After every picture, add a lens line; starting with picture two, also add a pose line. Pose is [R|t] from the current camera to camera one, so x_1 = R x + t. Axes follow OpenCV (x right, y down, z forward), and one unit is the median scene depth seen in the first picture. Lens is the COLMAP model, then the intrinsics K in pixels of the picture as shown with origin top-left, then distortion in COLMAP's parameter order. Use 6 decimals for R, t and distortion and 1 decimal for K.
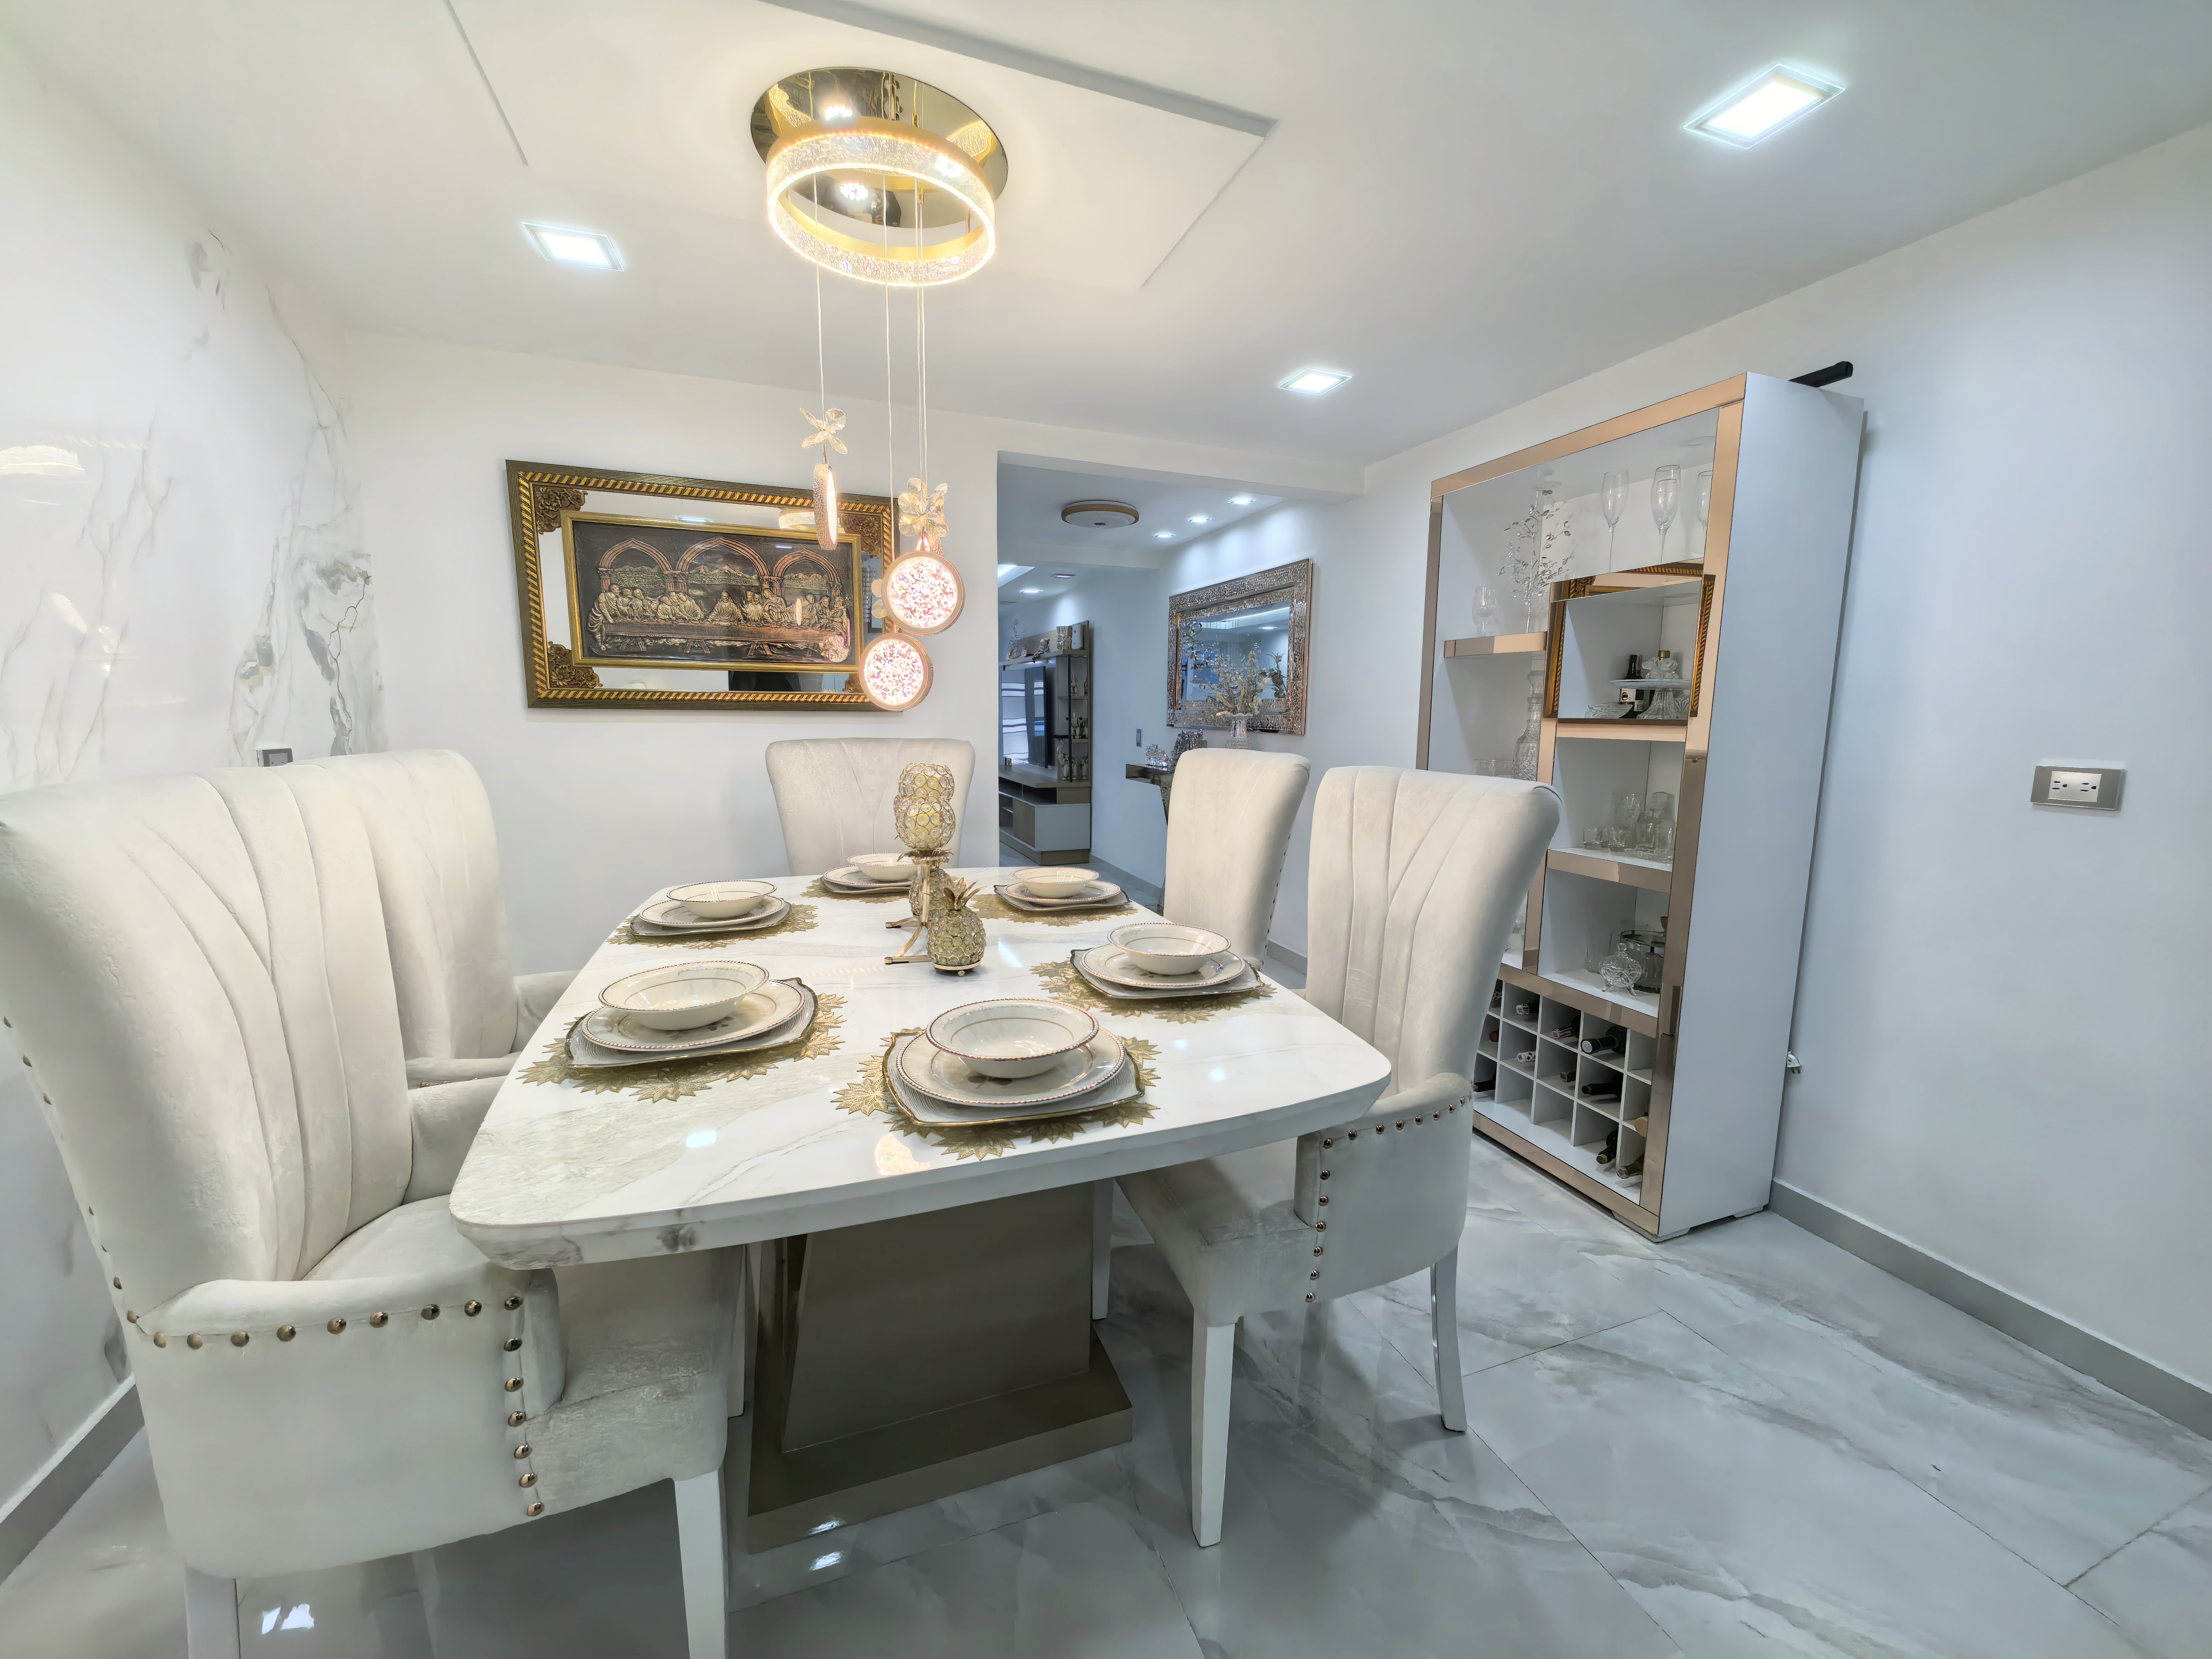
lens RADIAL K [[859.7, 0, 1110.2], [0, 859.7, 827.3], [0, 0, 1]] dist [0.001183, -0.000359]
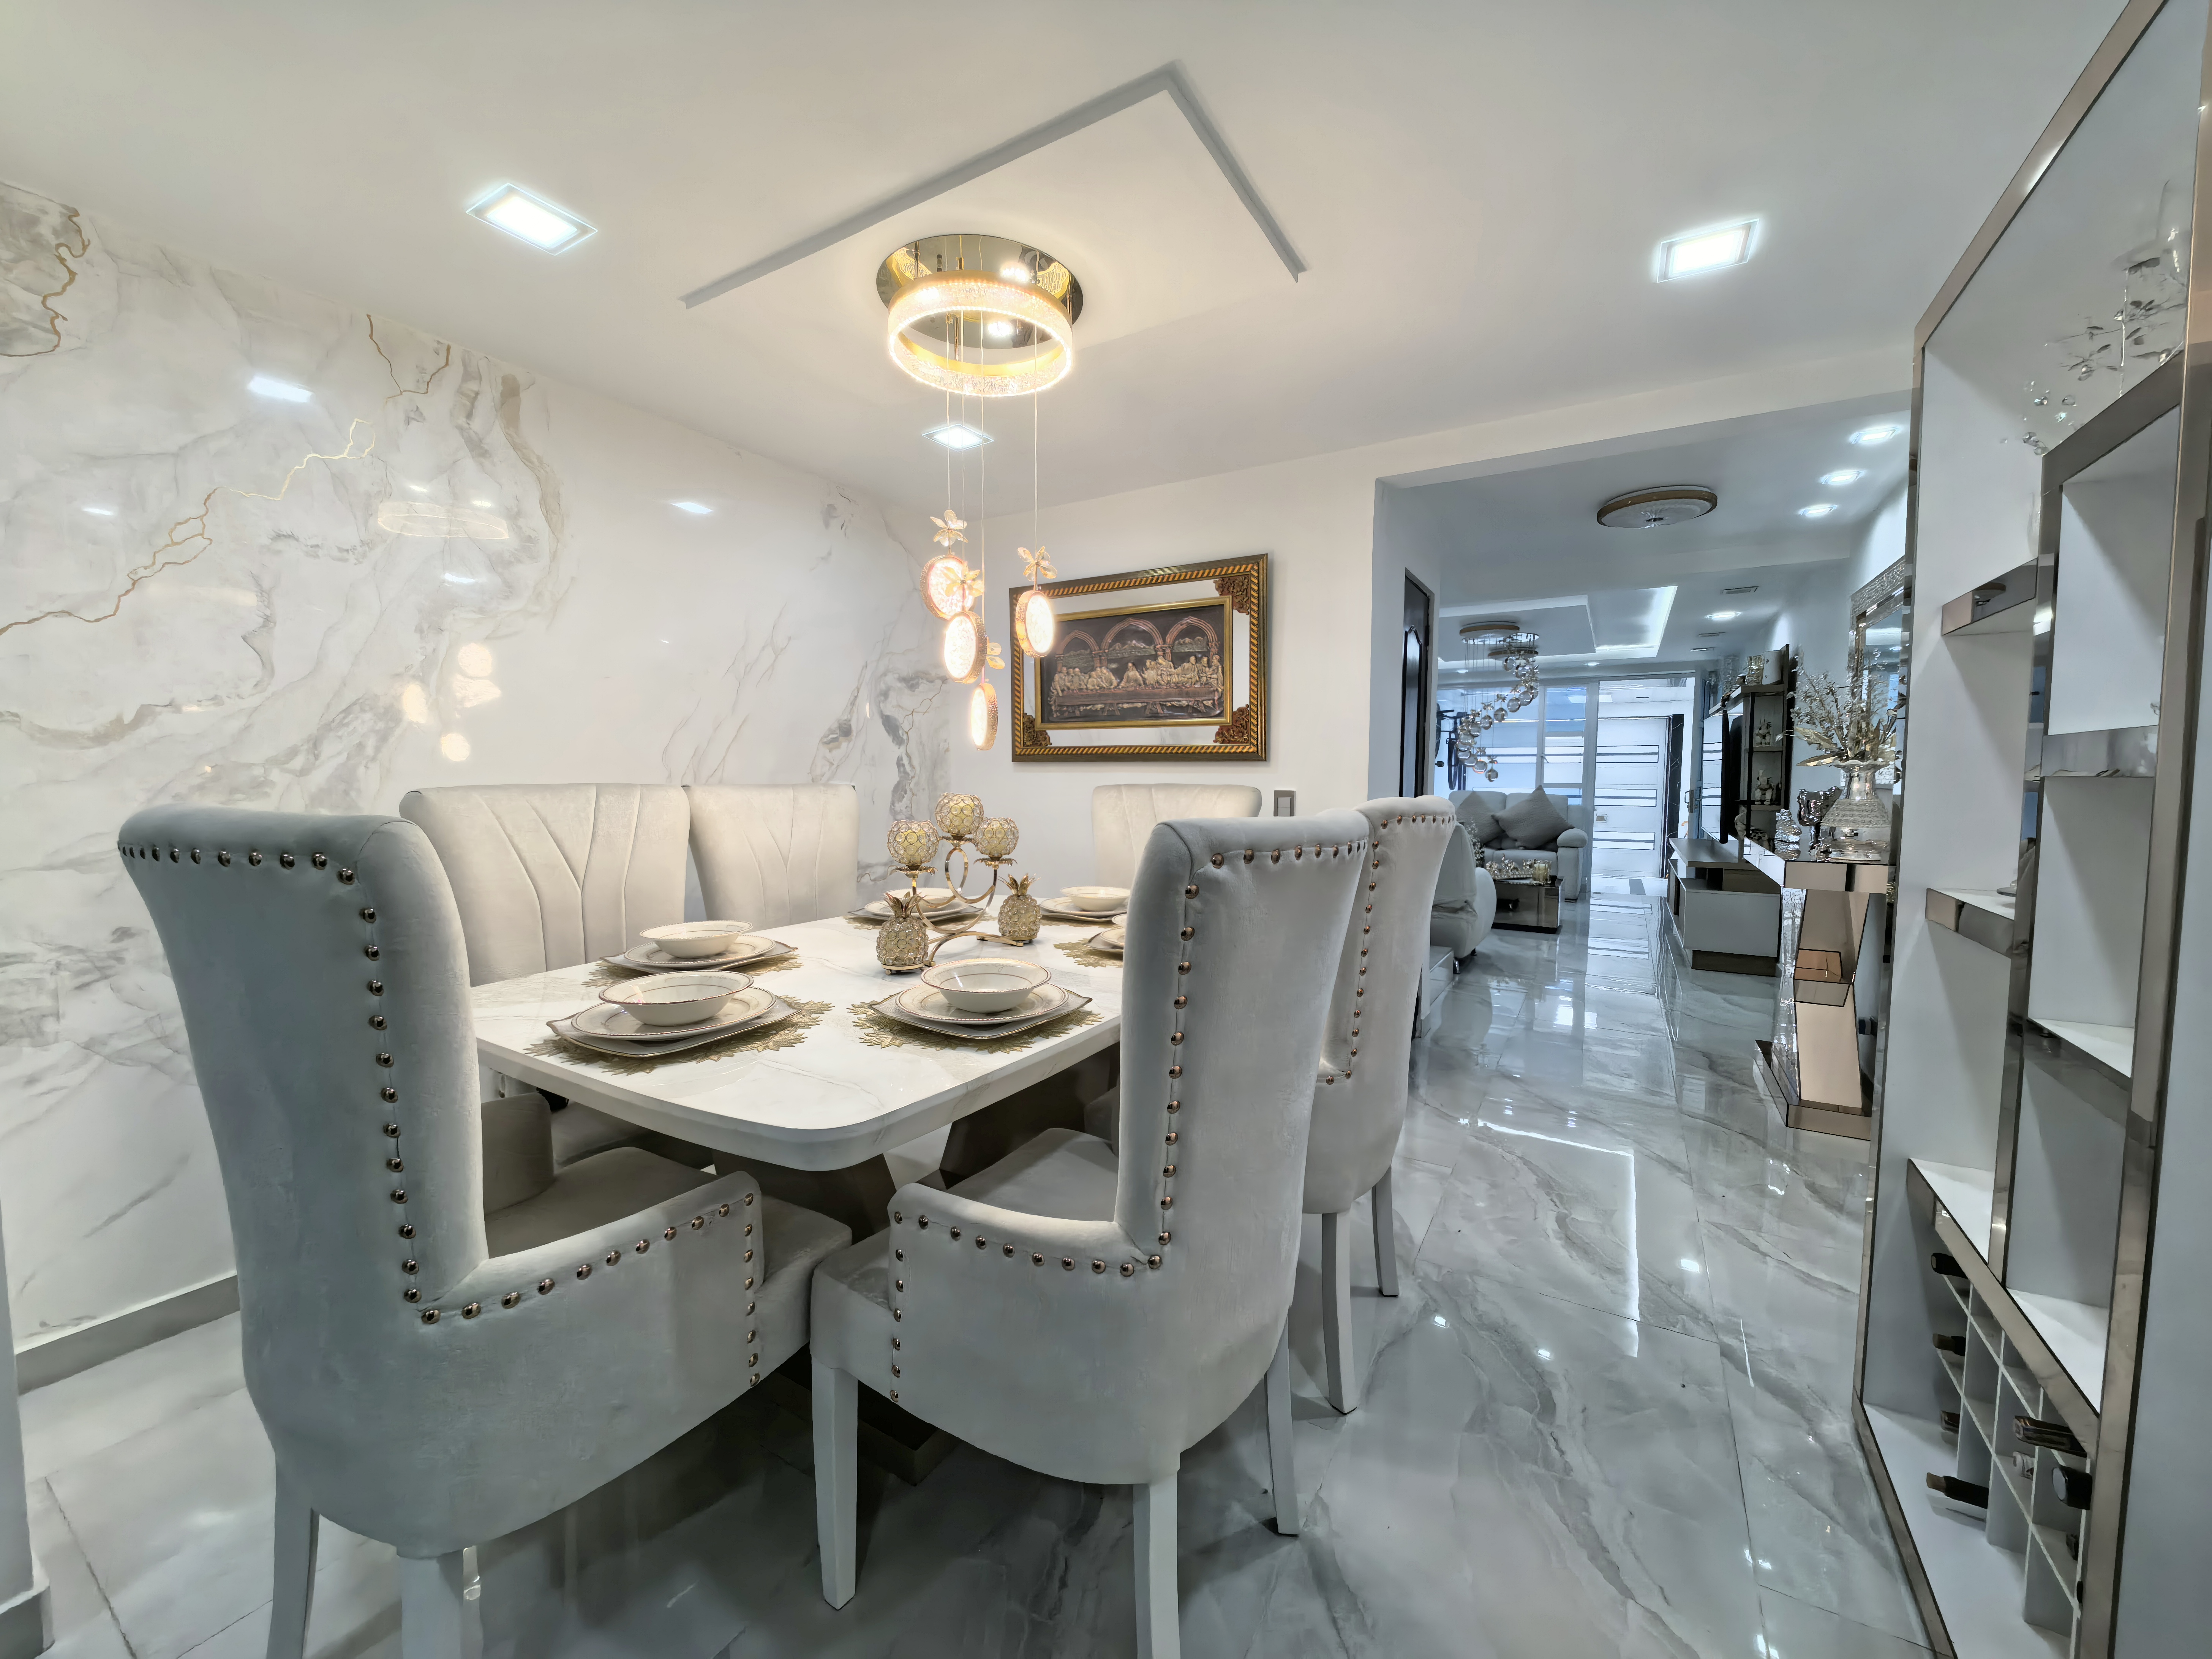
lens RADIAL K [[853.2, 0, 1114.6], [0, 853.2, 829.7], [0, 0, 1]] dist [0.000342, 0.000055]
pose [[0.619294, 0.042164, -0.784026, 0.587705], [-0.101413, 0.994488, -0.026622, -0.012076], [0.778582, 0.095997, 0.620157, 0.335447]]
